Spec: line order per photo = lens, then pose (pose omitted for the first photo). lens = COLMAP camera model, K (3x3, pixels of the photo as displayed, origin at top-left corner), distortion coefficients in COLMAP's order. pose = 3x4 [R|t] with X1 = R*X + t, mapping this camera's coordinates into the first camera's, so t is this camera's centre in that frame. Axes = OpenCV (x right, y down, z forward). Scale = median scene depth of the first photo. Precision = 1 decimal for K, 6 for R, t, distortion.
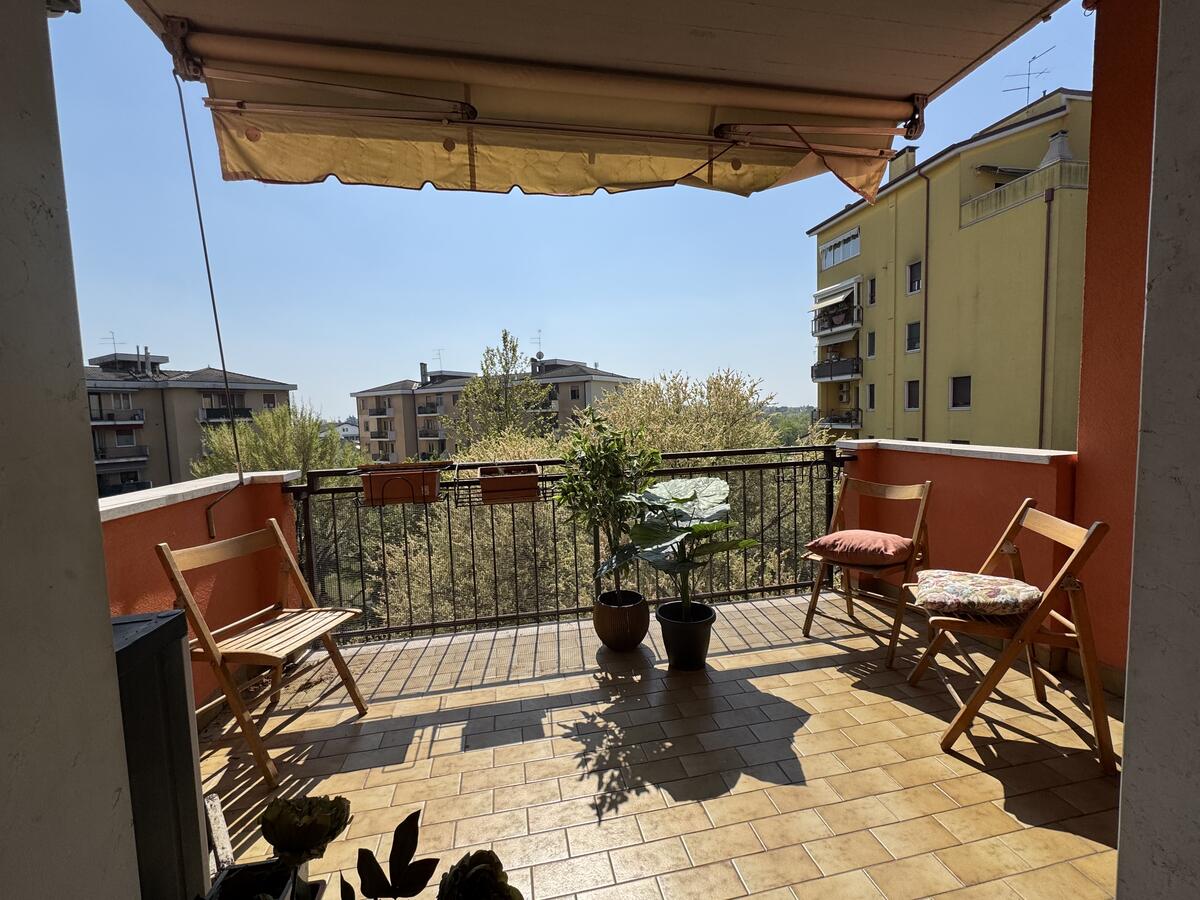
lens RADIAL K [[498.7, 0, 600.0], [0, 498.7, 450.0], [0, 0, 1]] dist [-0.002681, 0.000120]
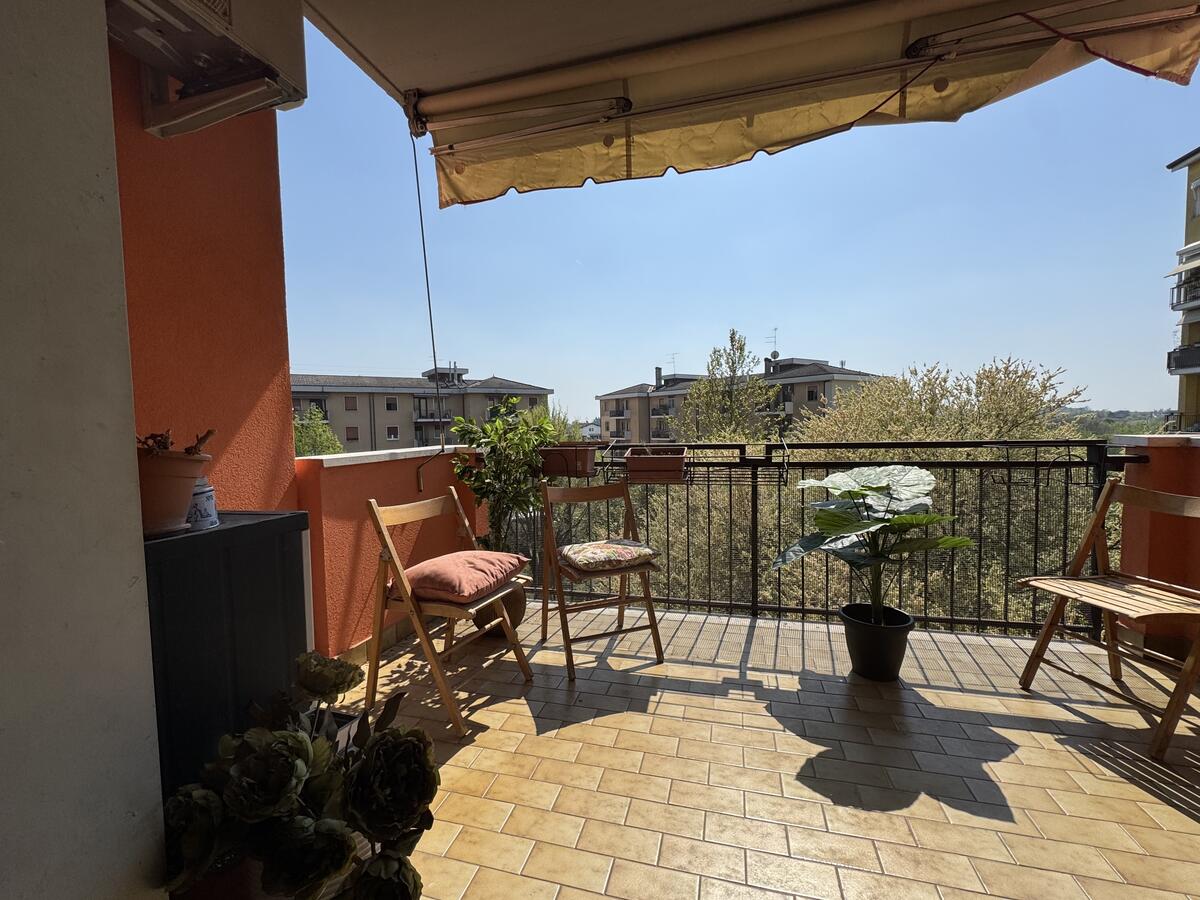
lens RADIAL K [[498.7, 0, 600.0], [0, 498.7, 450.0], [0, 0, 1]] dist [-0.002681, 0.000120]
pose [[0.897205, 0.038566, -0.439927, 0.143677], [-0.041075, 0.999149, 0.003819, 0.035027], [0.439700, 0.014643, 0.898026, 0.038765]]
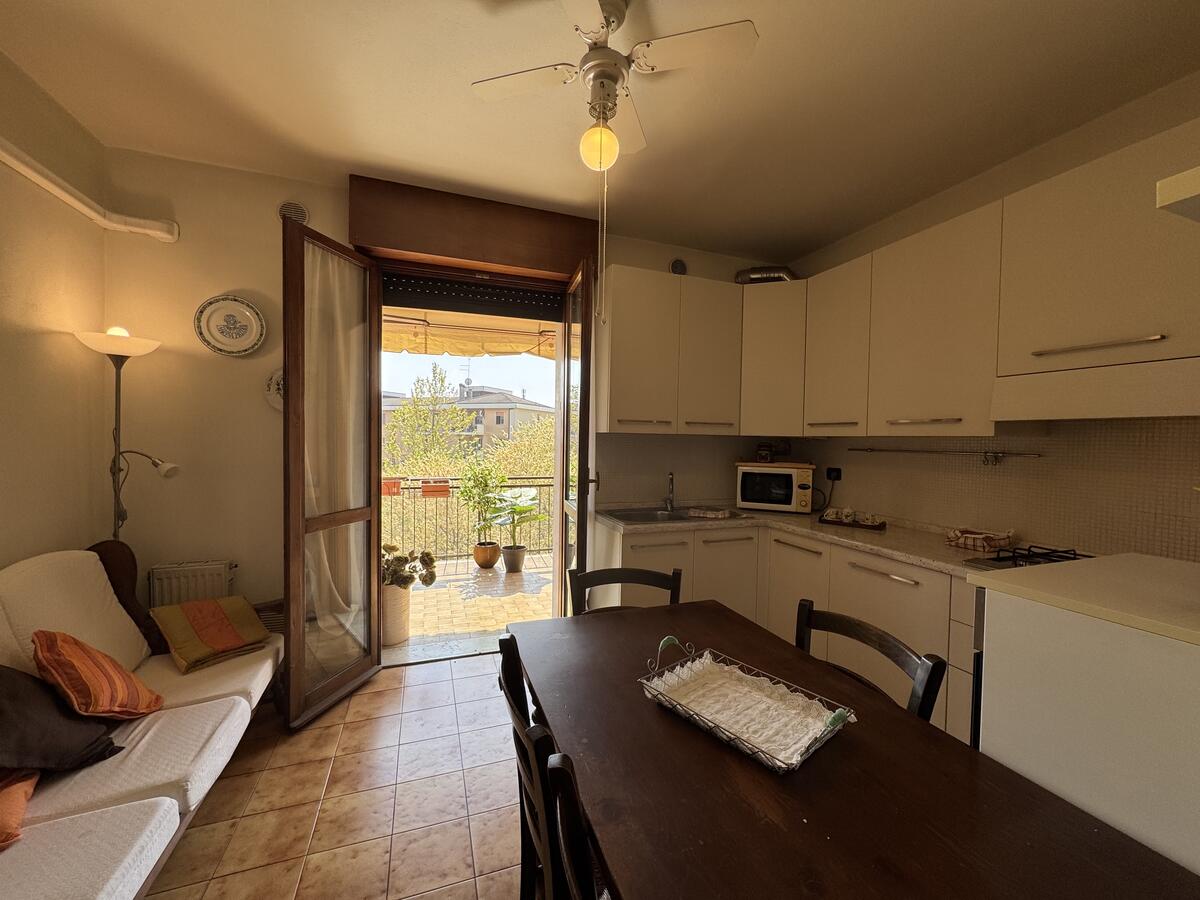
lens RADIAL K [[478.8, 0, 601.3], [0, 478.8, 451.0], [0, 0, 1]] dist [-0.000702, -0.000272]
pose [[0.986916, 0.042354, 0.155574, 0.171420], [-0.034844, 0.998106, -0.050690, -0.011575], [-0.157426, 0.044606, 0.986523, -1.017449]]
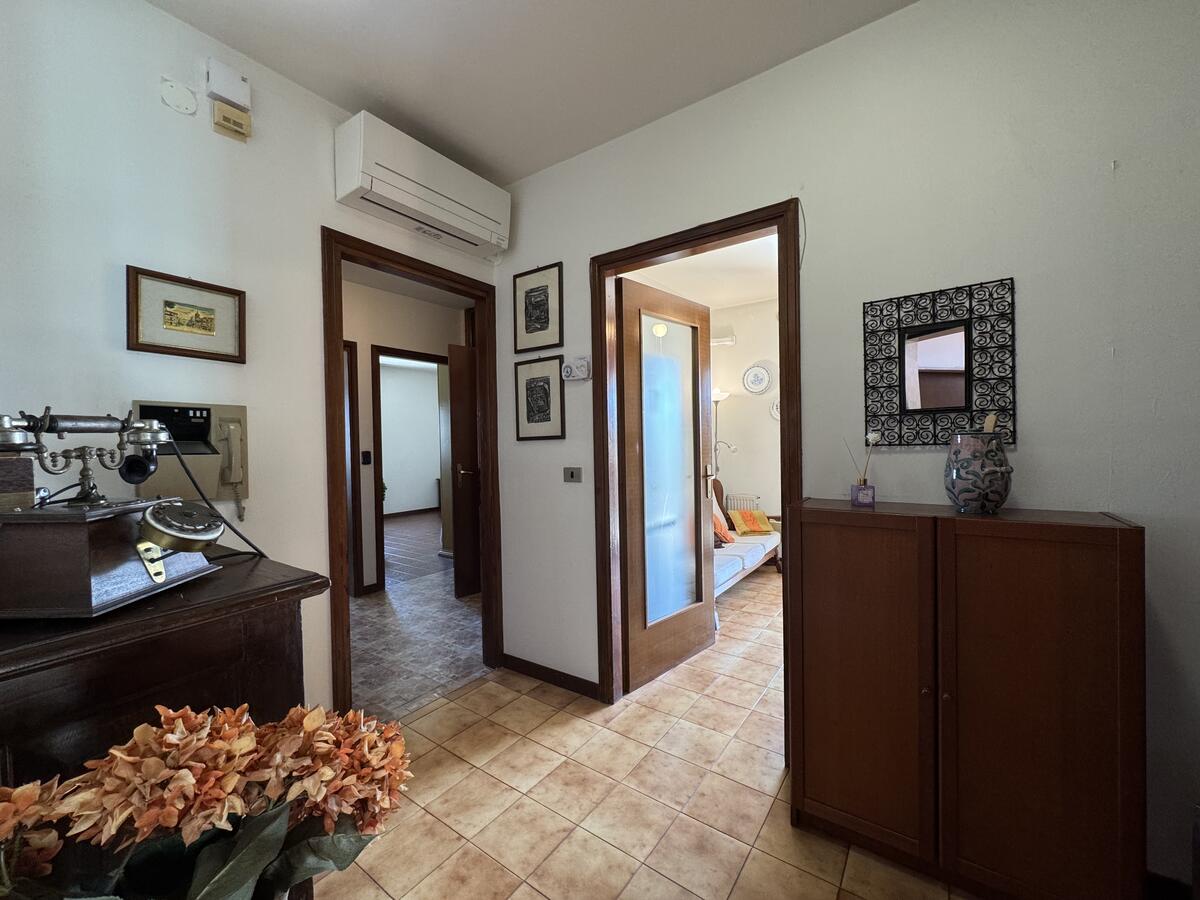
lens RADIAL K [[478.8, 0, 601.3], [0, 478.8, 451.0], [0, 0, 1]] dist [-0.000702, -0.000272]
pose [[0.684850, 0.031792, -0.727991, 0.541825], [-0.060186, 0.998102, -0.013031, 0.062737], [0.726195, 0.052739, 0.685463, -1.687458]]
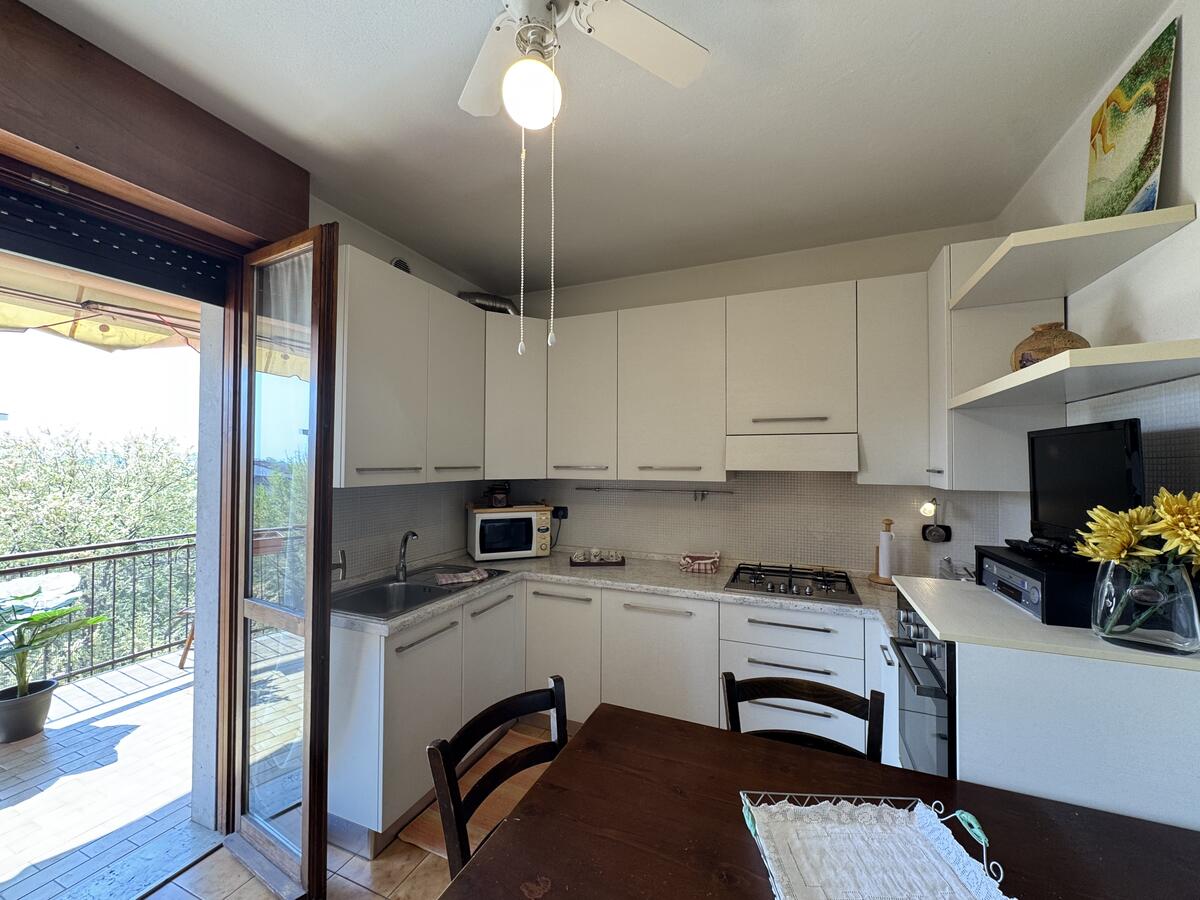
lens RADIAL K [[478.8, 0, 601.3], [0, 478.8, 451.0], [0, 0, 1]] dist [-0.000702, -0.000272]
pose [[0.560401, 0.047637, 0.826850, -0.020460], [0.040532, 0.995571, -0.084828, -0.081639], [-0.827229, 0.081051, 0.555988, -0.715299]]
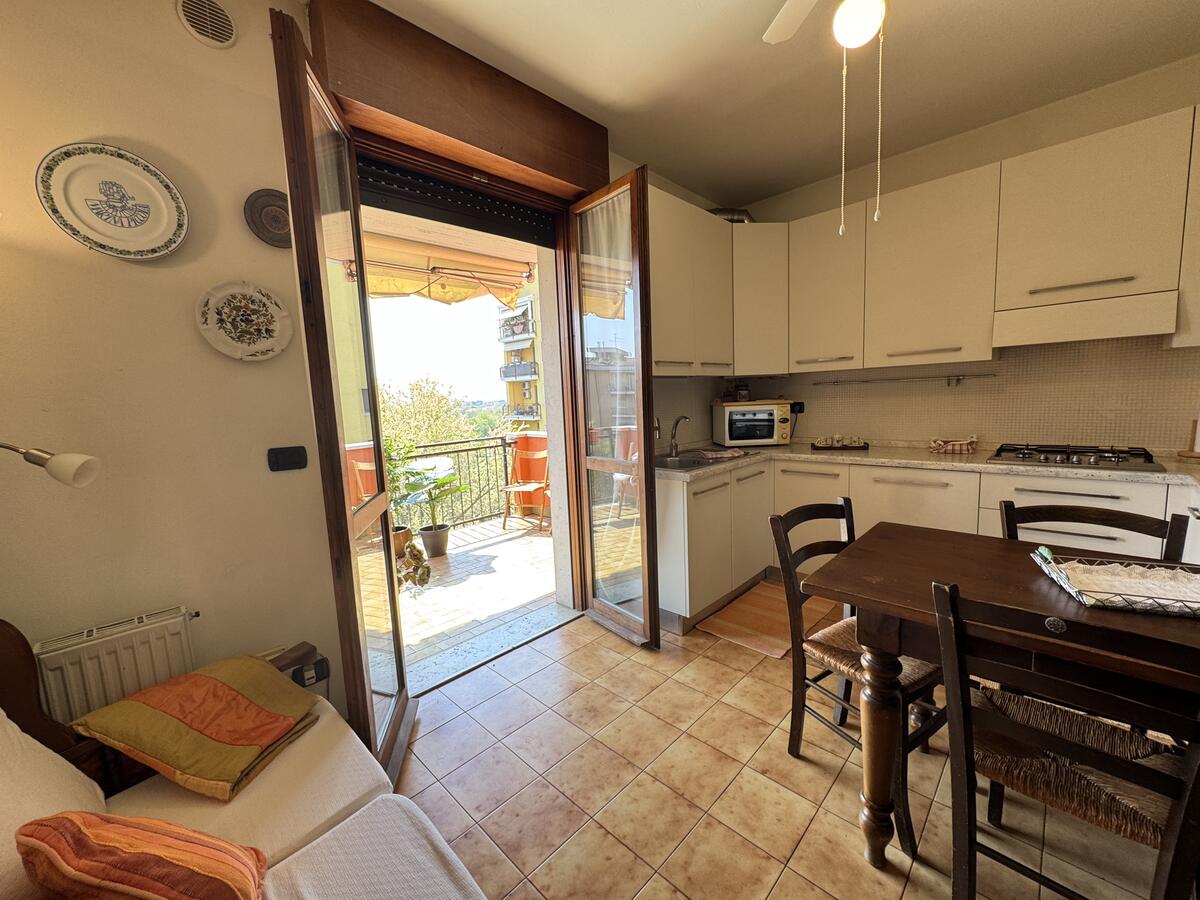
lens RADIAL K [[478.8, 0, 601.3], [0, 478.8, 451.0], [0, 0, 1]] dist [-0.000702, -0.000272]
pose [[0.825162, -0.070325, 0.560501, -0.259079], [0.060175, 0.997518, 0.036567, 0.003408], [-0.561682, 0.003555, 0.827346, -0.733985]]
